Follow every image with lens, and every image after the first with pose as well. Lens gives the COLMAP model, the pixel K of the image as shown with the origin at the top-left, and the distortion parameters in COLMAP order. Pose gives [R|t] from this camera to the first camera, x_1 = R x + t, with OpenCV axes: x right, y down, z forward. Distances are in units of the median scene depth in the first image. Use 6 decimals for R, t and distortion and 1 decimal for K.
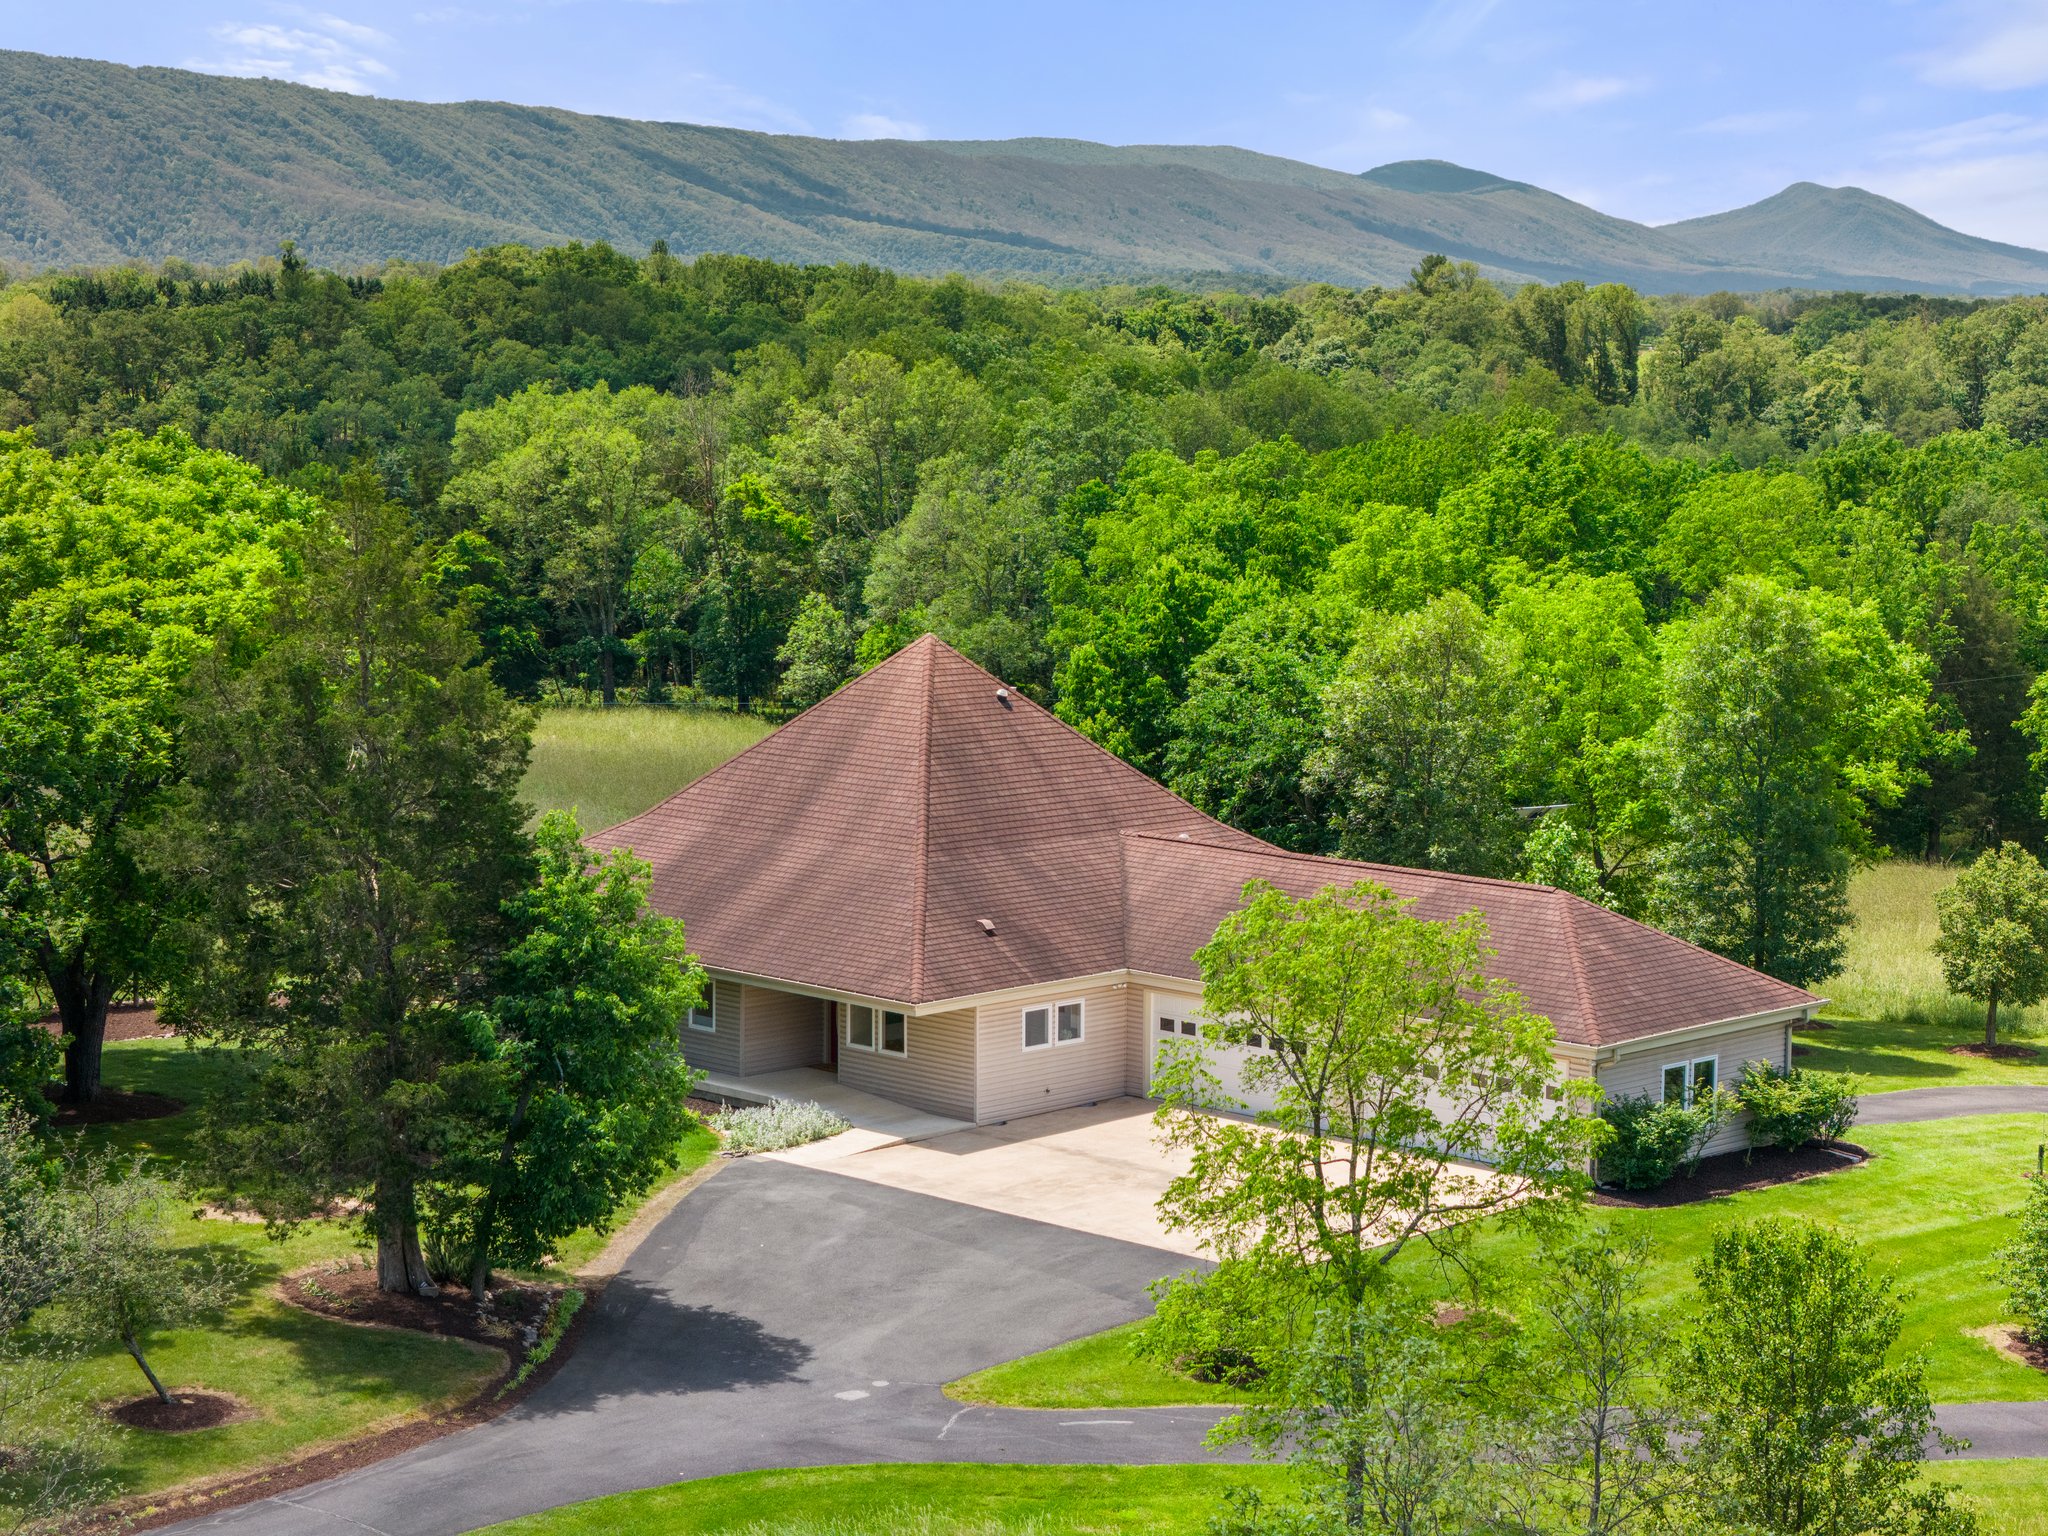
lens RADIAL K [[4092.7, 0, 1017.7], [0, 4092.7, 763.6], [0, 0, 1]] dist [-0.208913, 1.483463]
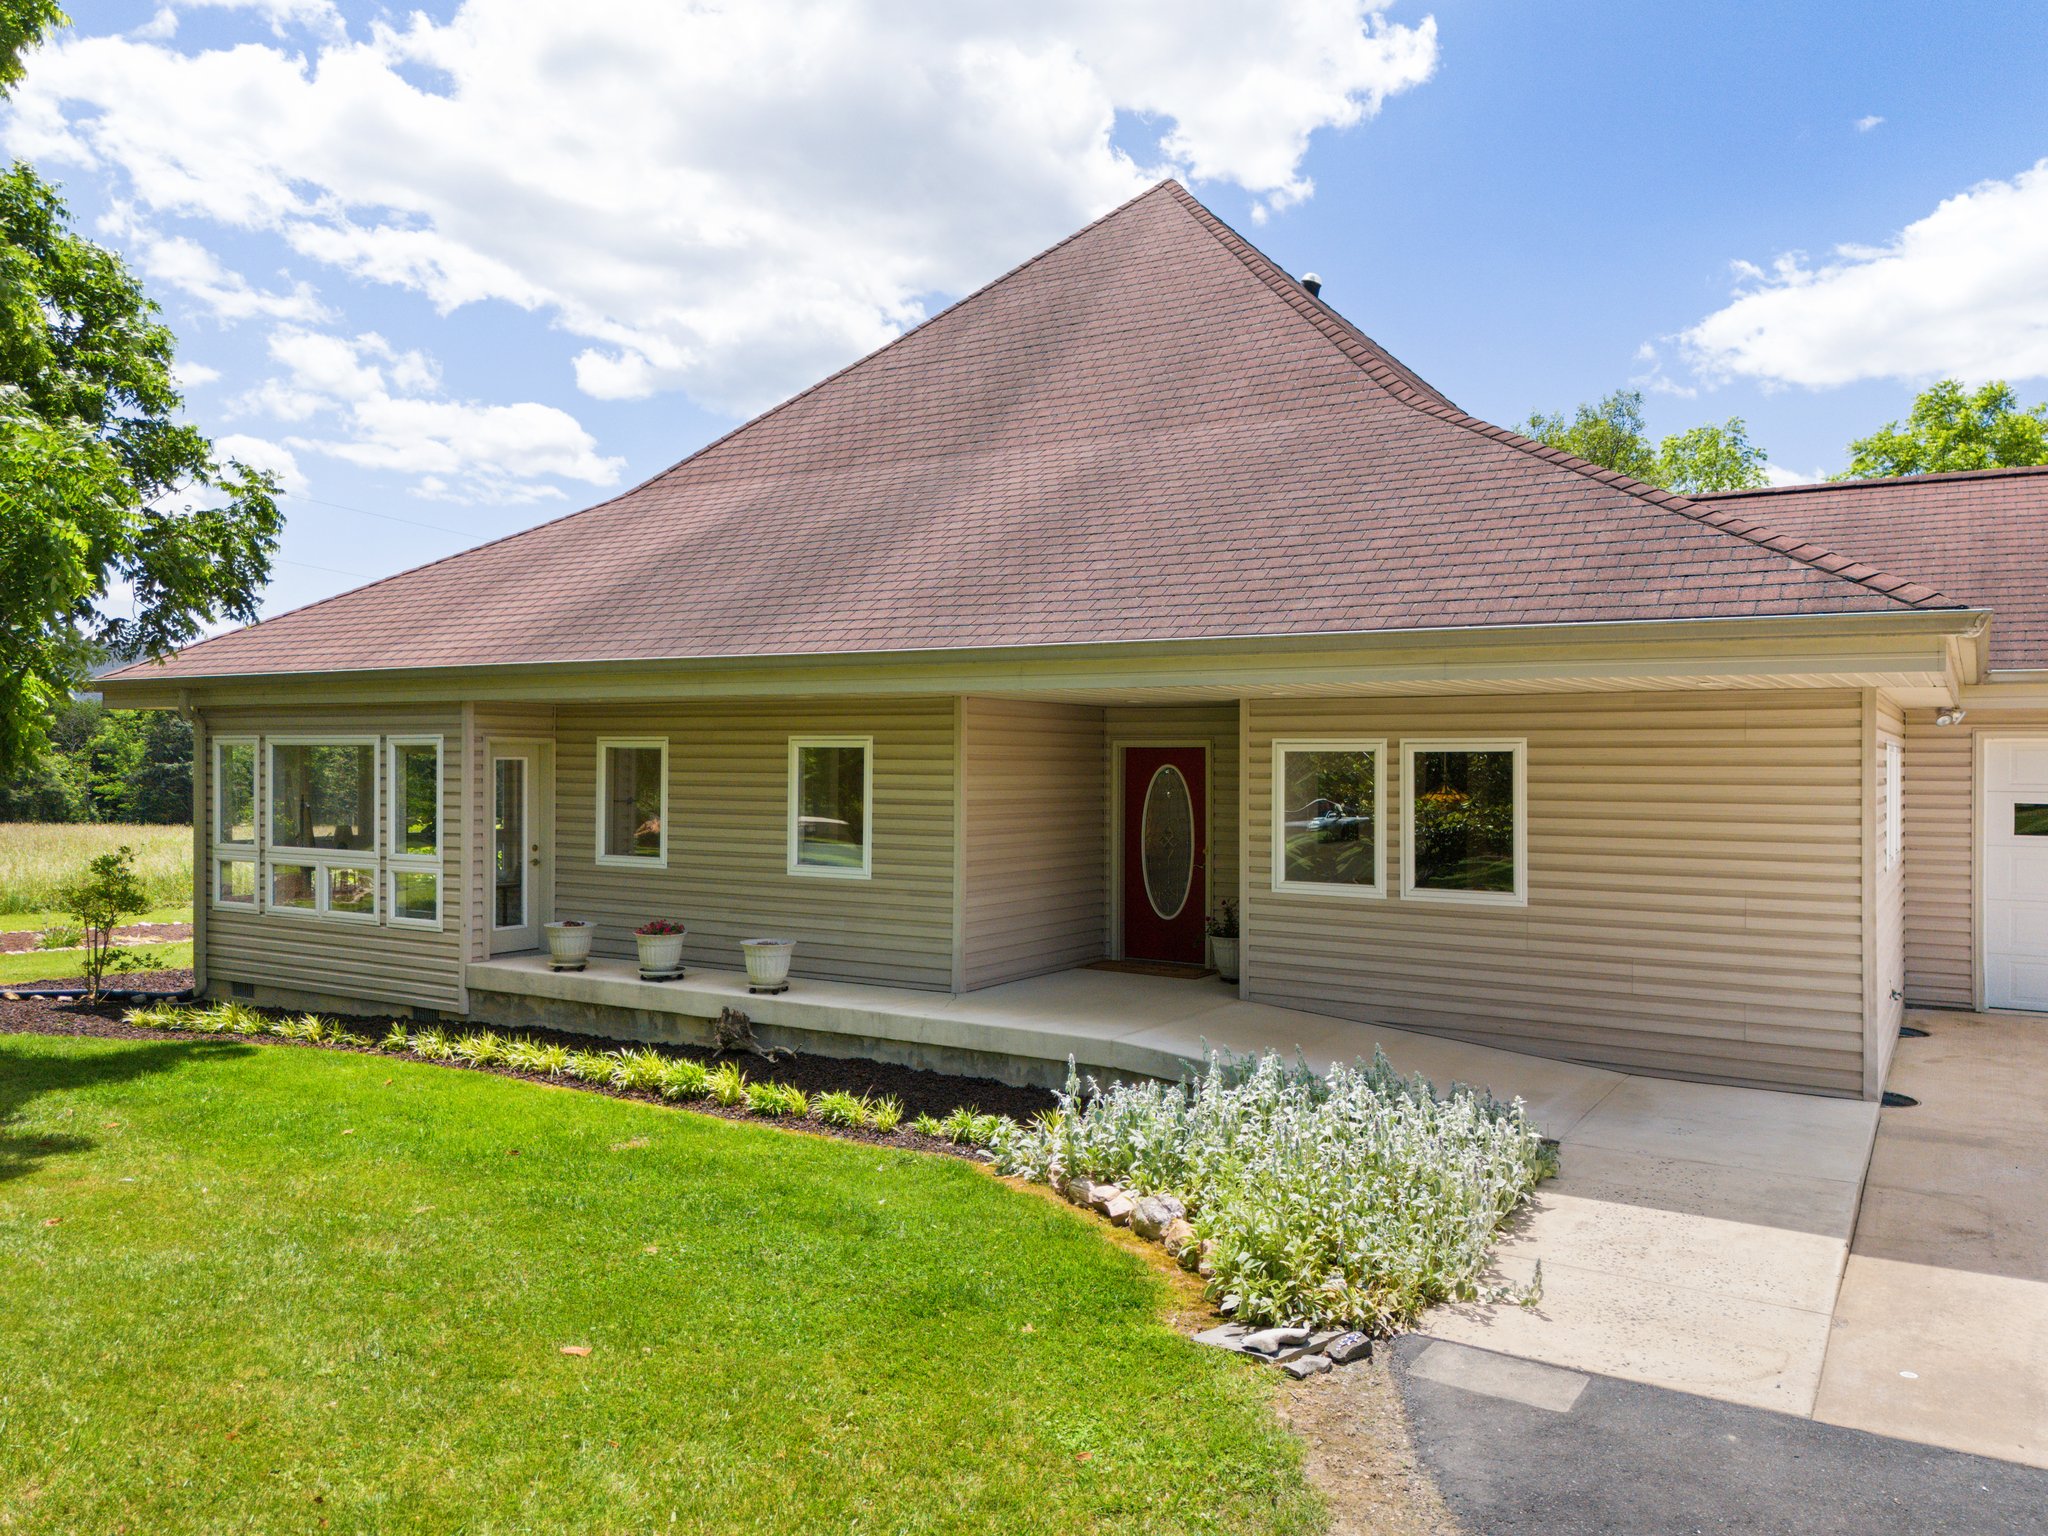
lens RADIAL K [[1490.8, 0, 1026.2], [0, 1490.8, 757.9], [0, 0, 1]] dist [0.087592, -0.089081]
pose [[0.973539, -0.002604, 0.228507, -0.094436], [0.029488, 0.993007, -0.114314, 0.073189], [-0.226612, 0.118028, 0.966807, 0.895173]]
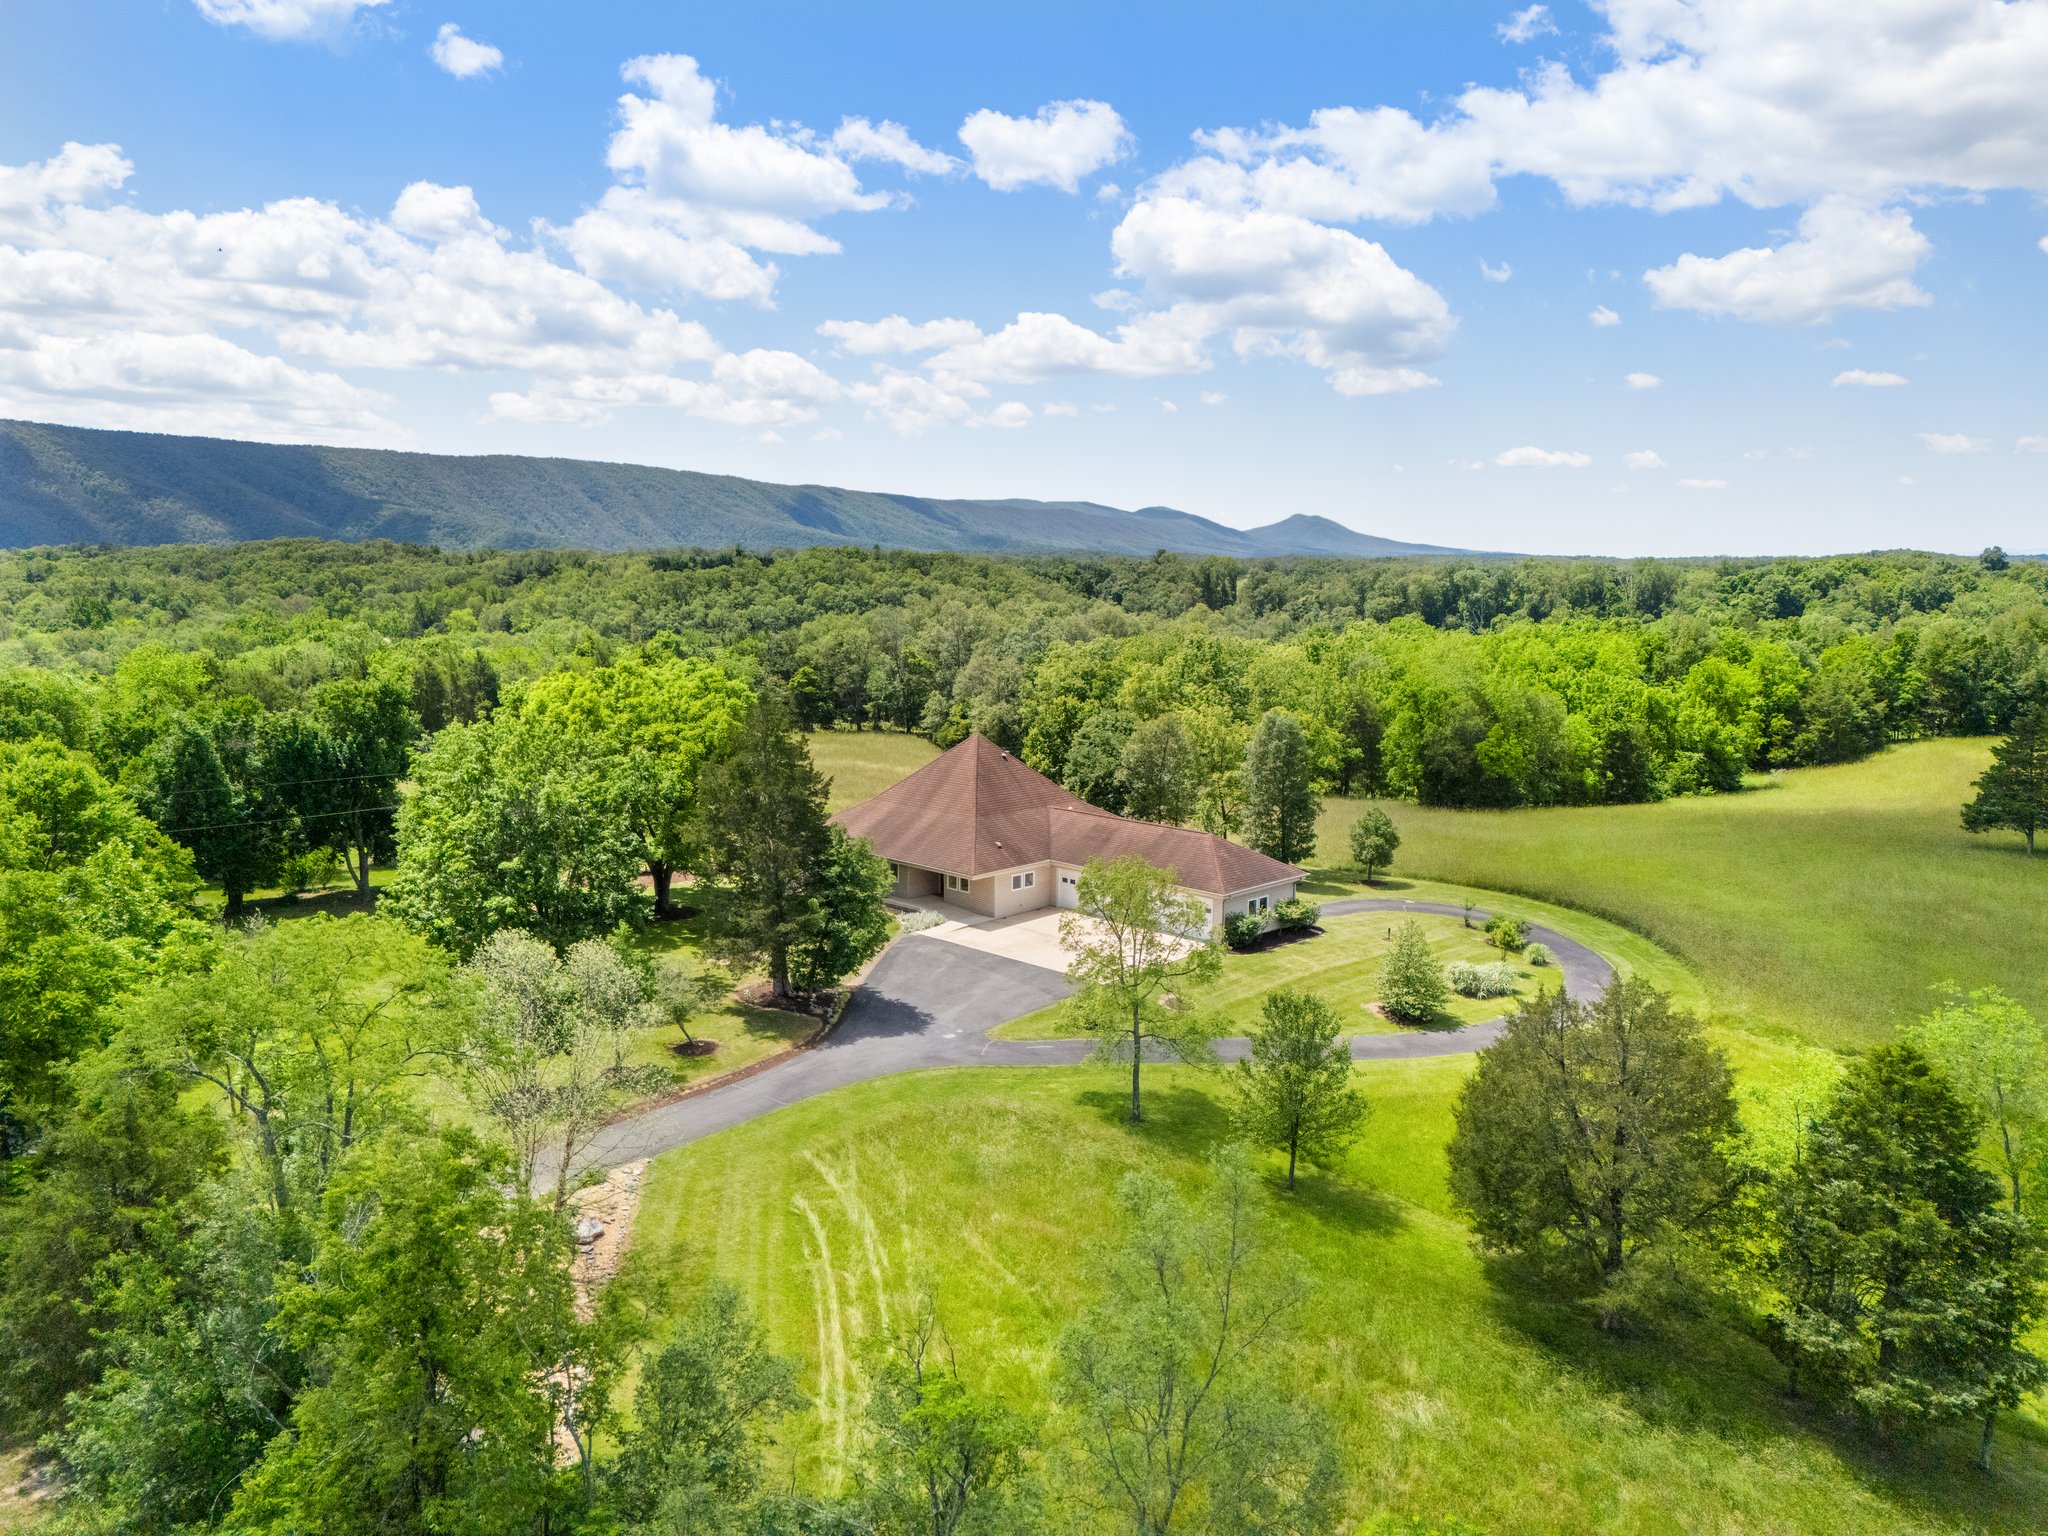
lens RADIAL K [[1490.8, 0, 1026.2], [0, 1490.8, 757.9], [0, 0, 1]] dist [0.087592, -0.089081]
pose [[0.999929, -0.002130, 0.011750, -0.000702], [0.001892, 0.999793, 0.020260, -0.038630], [-0.011791, -0.020237, 0.999726, 0.008100]]
